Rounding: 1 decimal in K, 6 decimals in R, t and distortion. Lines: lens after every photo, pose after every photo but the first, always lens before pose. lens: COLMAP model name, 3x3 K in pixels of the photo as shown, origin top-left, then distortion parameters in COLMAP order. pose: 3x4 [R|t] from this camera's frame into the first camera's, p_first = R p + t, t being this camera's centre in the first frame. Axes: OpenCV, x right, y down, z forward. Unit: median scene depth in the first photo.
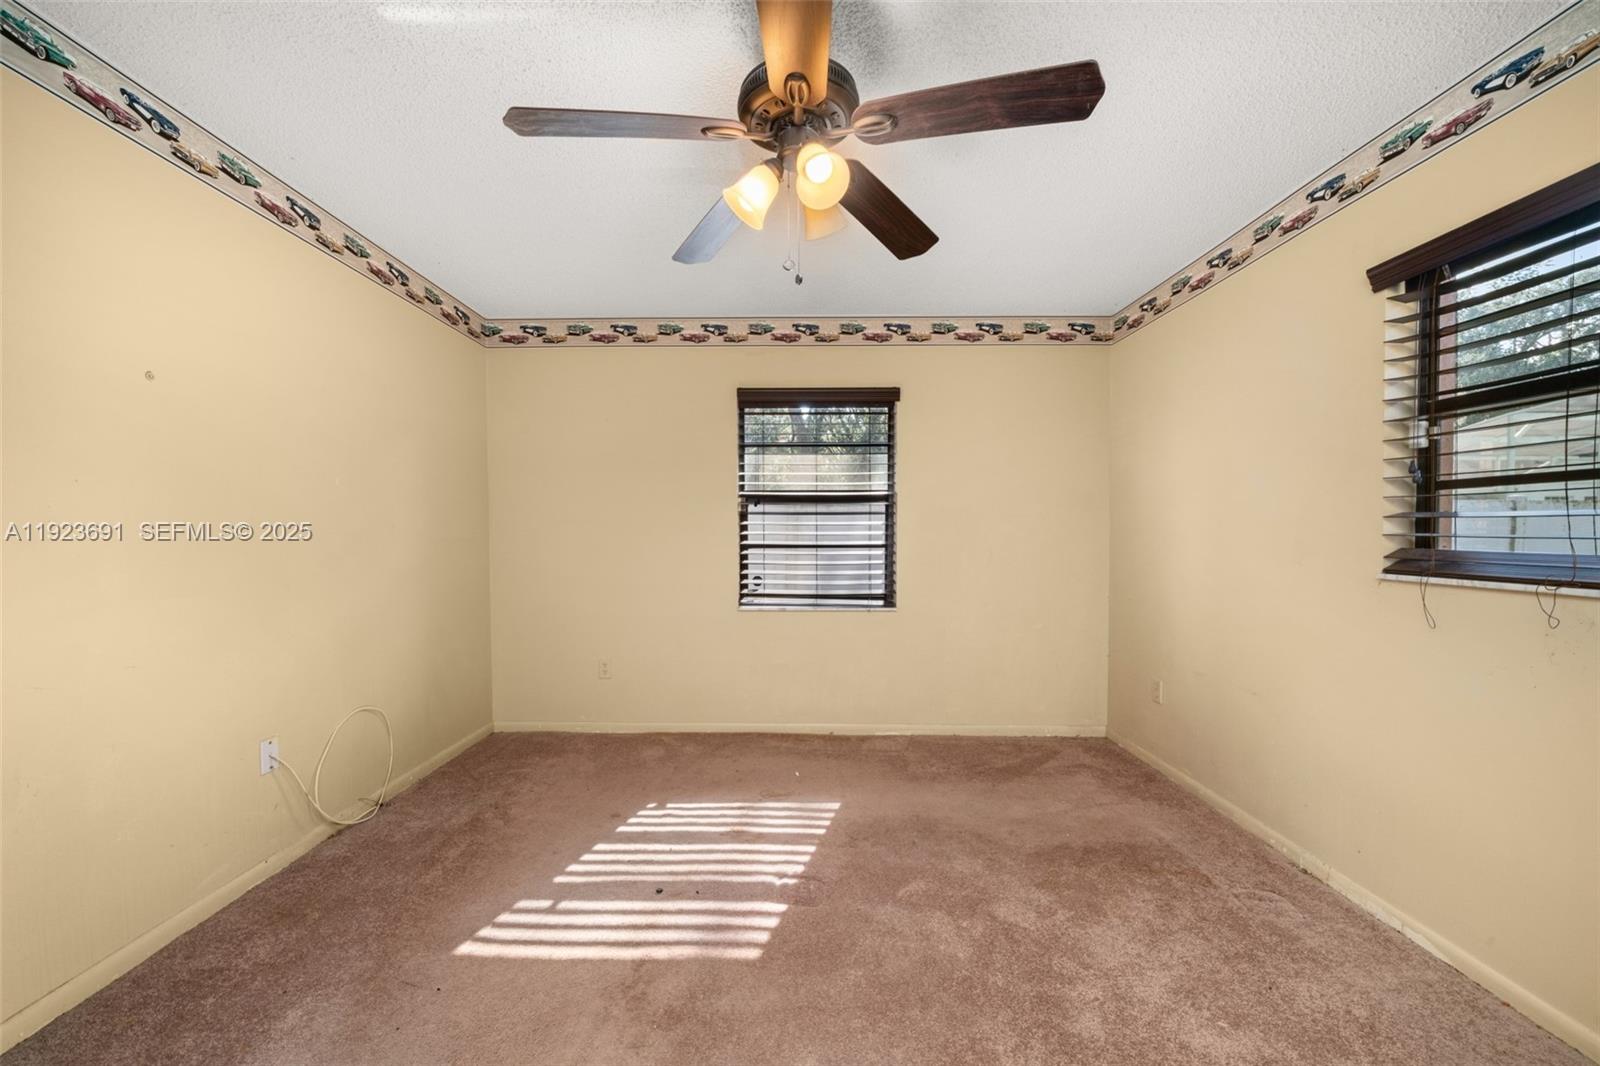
lens RADIAL K [[600.4, 0, 796.4], [0, 600.4, 536.5], [0, 0, 1]] dist [-0.005719, -0.000231]
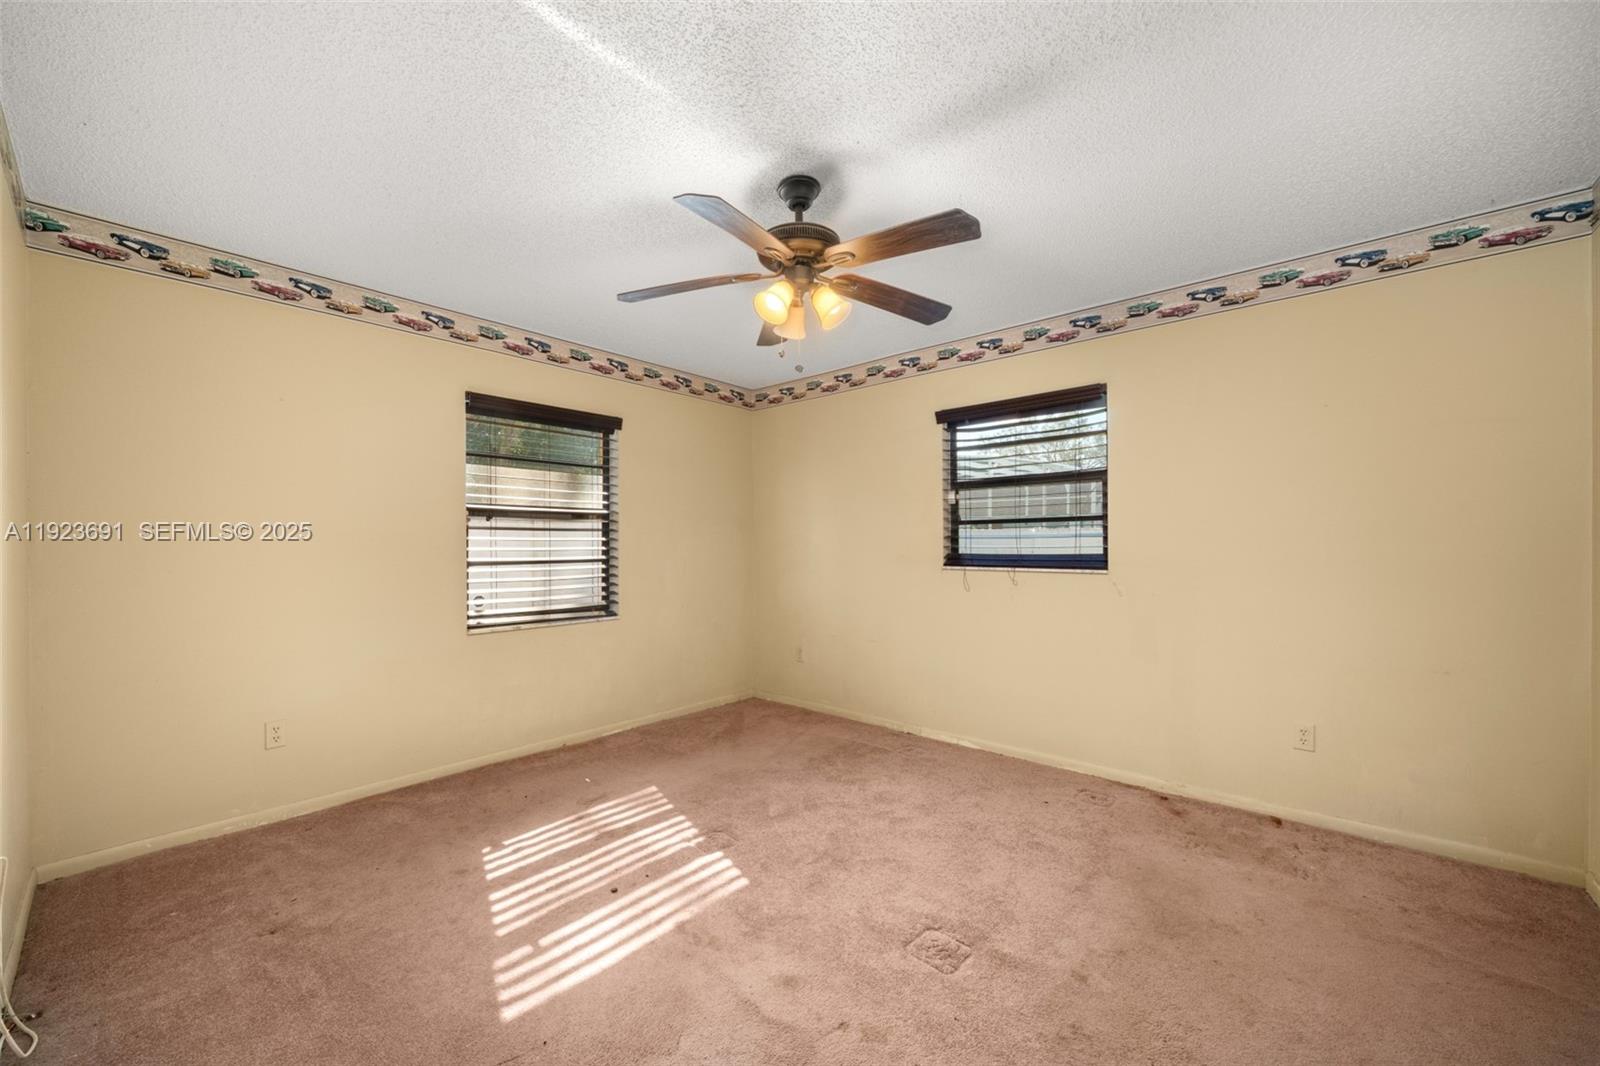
lens RADIAL K [[584.7, 0, 800.0], [0, 584.7, 533.0], [0, 0, 1]] dist [0.001701, 0.000015]
pose [[0.666875, 0.011606, 0.745079, -0.468859], [0.007237, 0.999731, -0.022050, -0.008631], [-0.745134, 0.020097, 0.666612, 0.032200]]
